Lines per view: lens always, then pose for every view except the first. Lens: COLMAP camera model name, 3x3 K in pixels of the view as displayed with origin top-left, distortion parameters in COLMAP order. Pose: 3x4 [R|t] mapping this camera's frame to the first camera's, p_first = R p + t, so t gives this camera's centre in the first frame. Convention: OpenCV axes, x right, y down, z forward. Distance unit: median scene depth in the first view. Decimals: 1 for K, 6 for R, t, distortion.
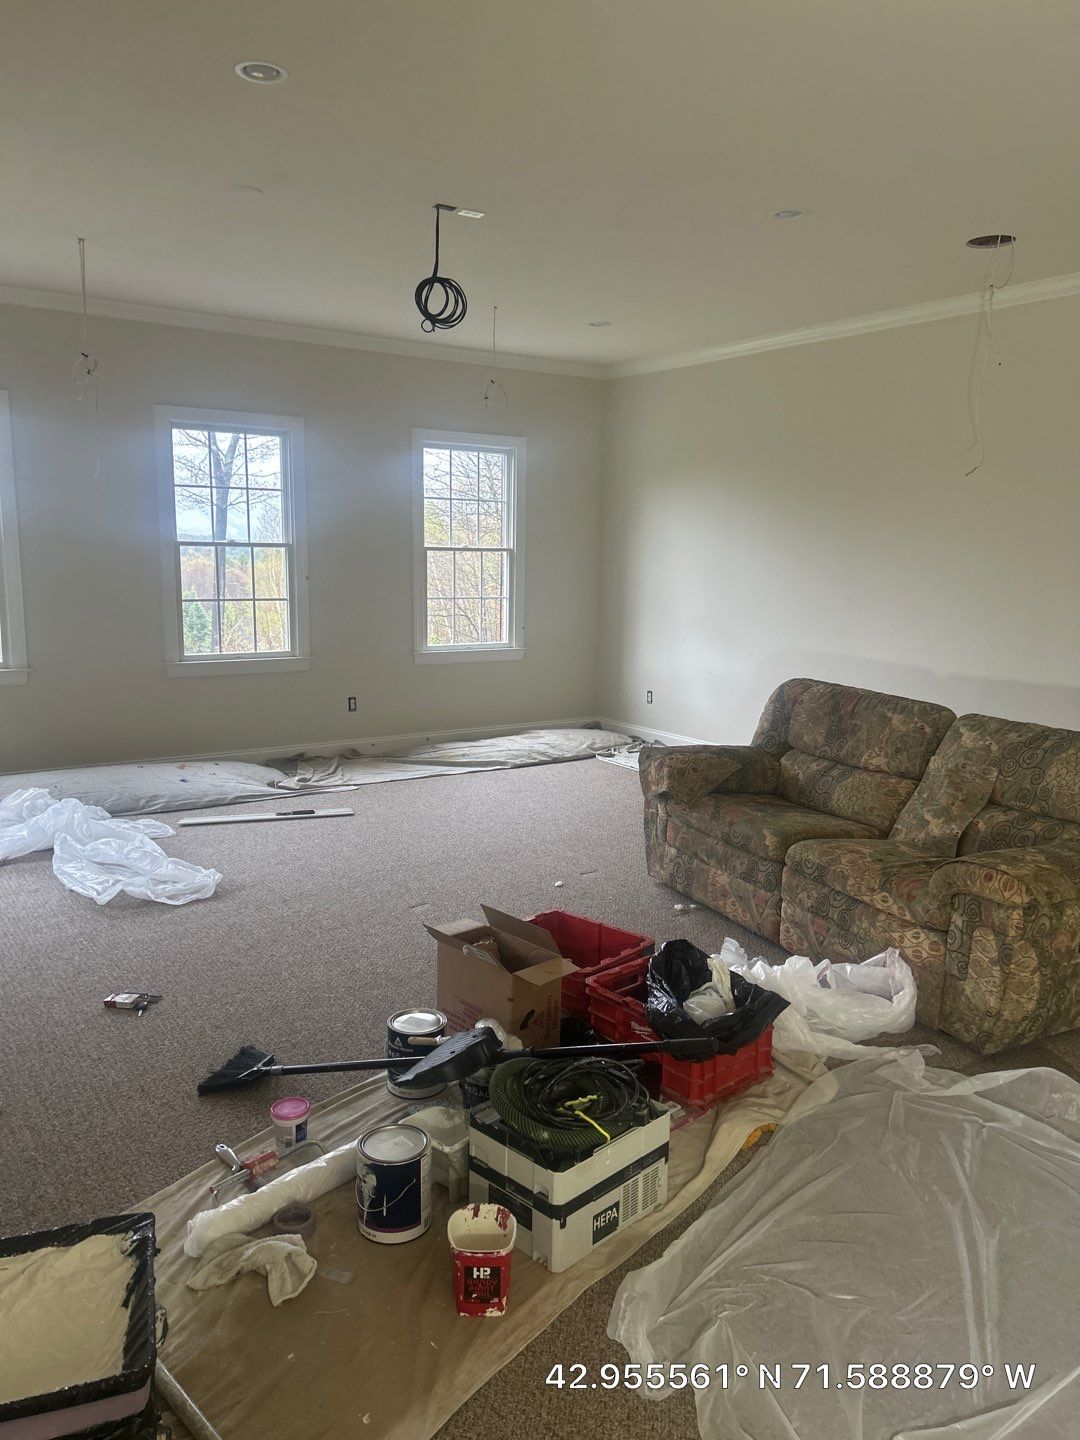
lens RADIAL K [[1088.5, 0, 537.3], [0, 1088.5, 724.7], [0, 0, 1]] dist [0.078115, -0.069542]
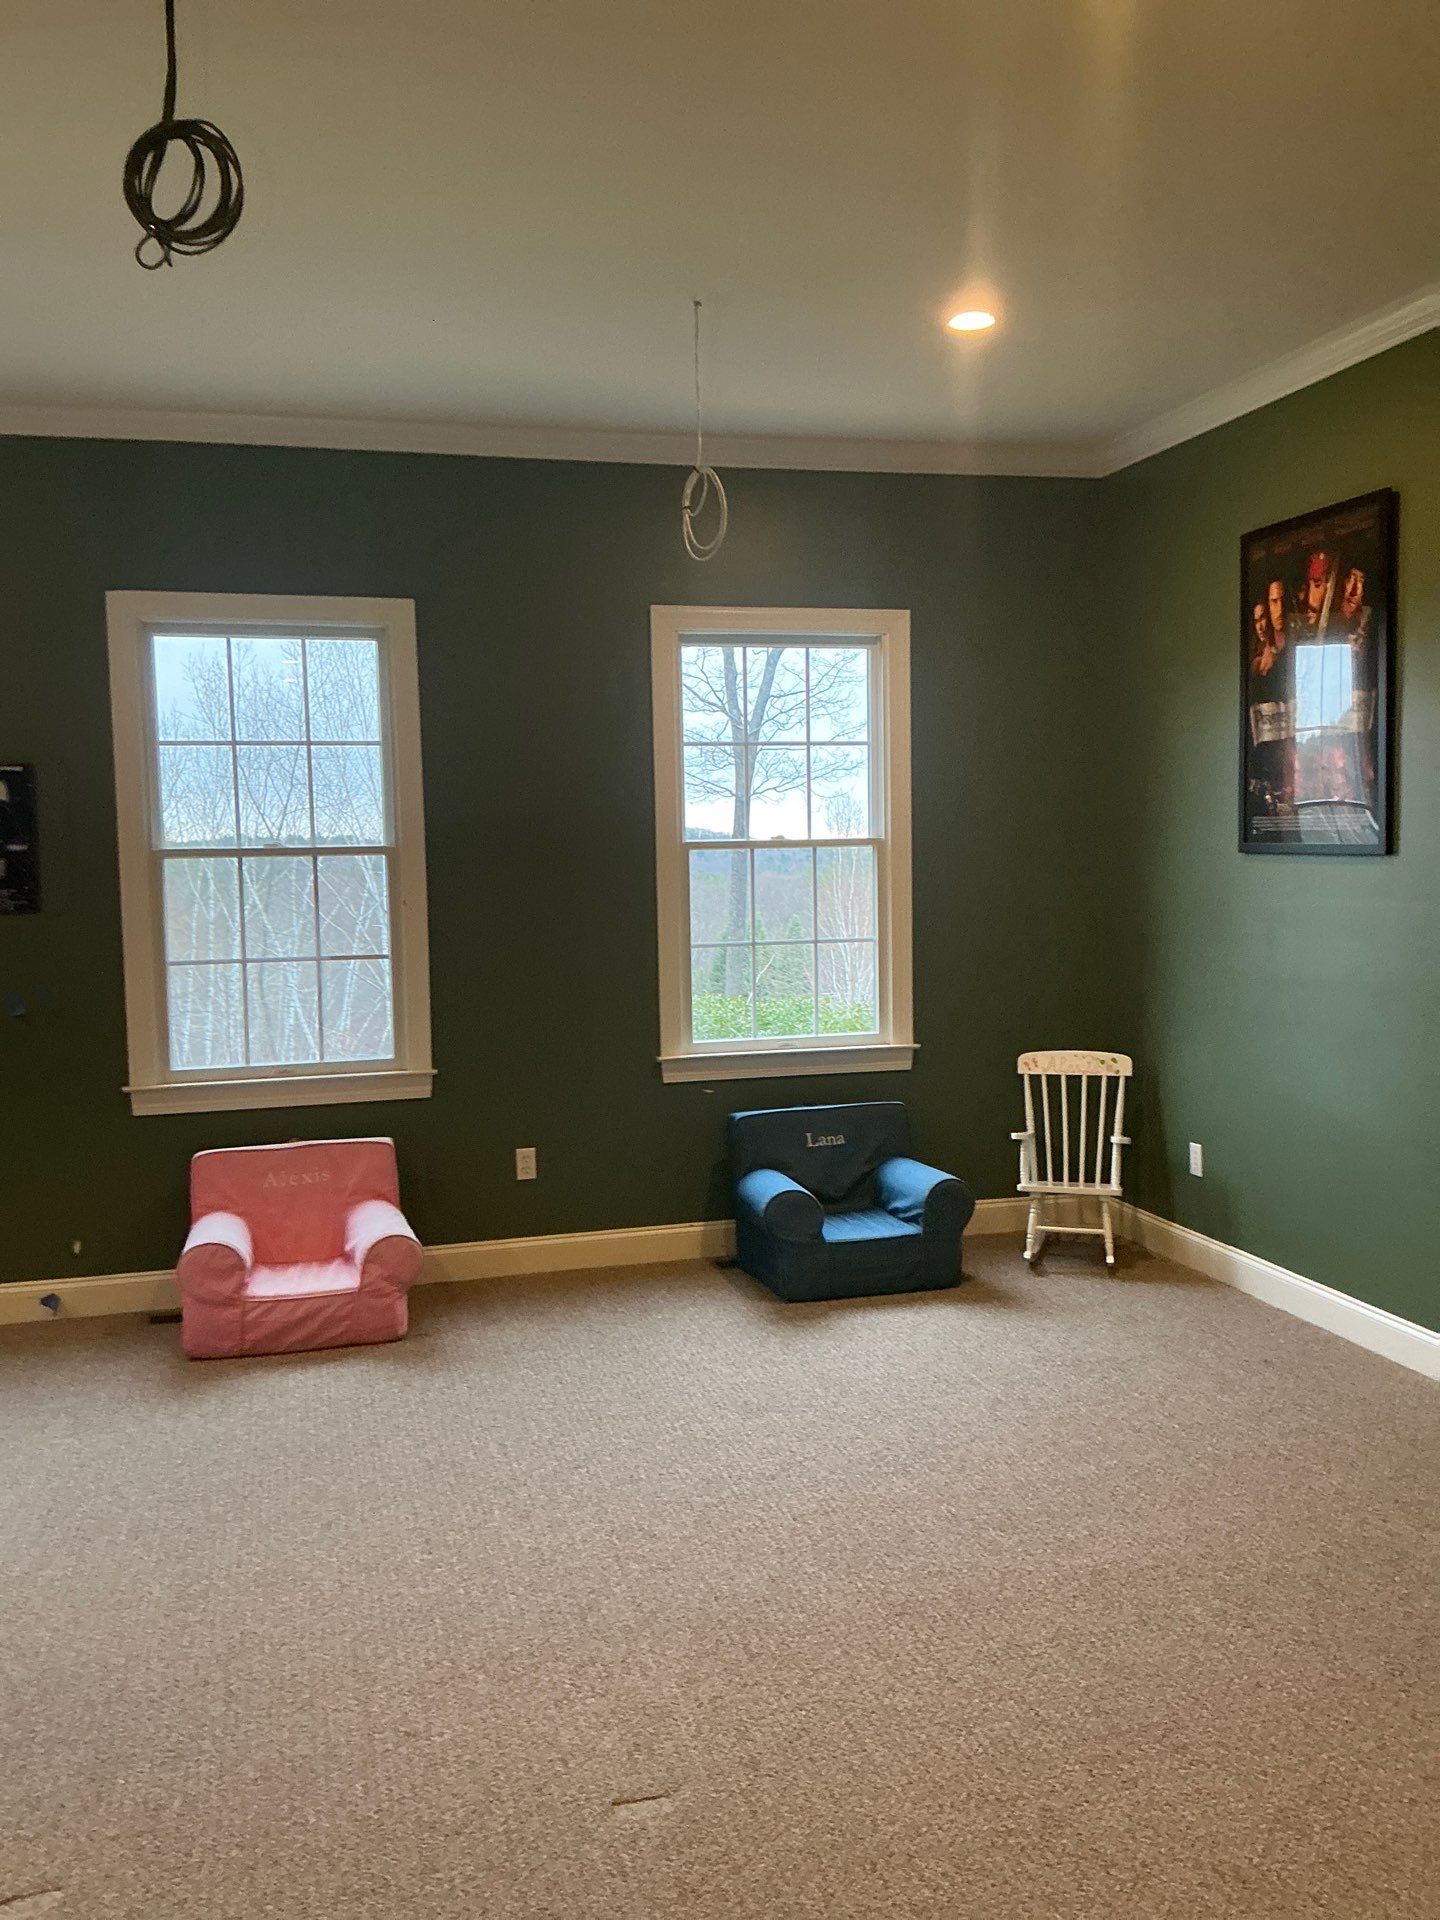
lens RADIAL K [[1569.5, 0, 719.0], [0, 1569.5, 969.1], [0, 0, 1]] dist [0.146197, -0.293501]
pose [[0.937584, -0.007558, -0.347676, 0.259312], [-0.020301, 0.996869, -0.076417, -0.088785], [0.347165, 0.078706, 0.934496, 0.588819]]
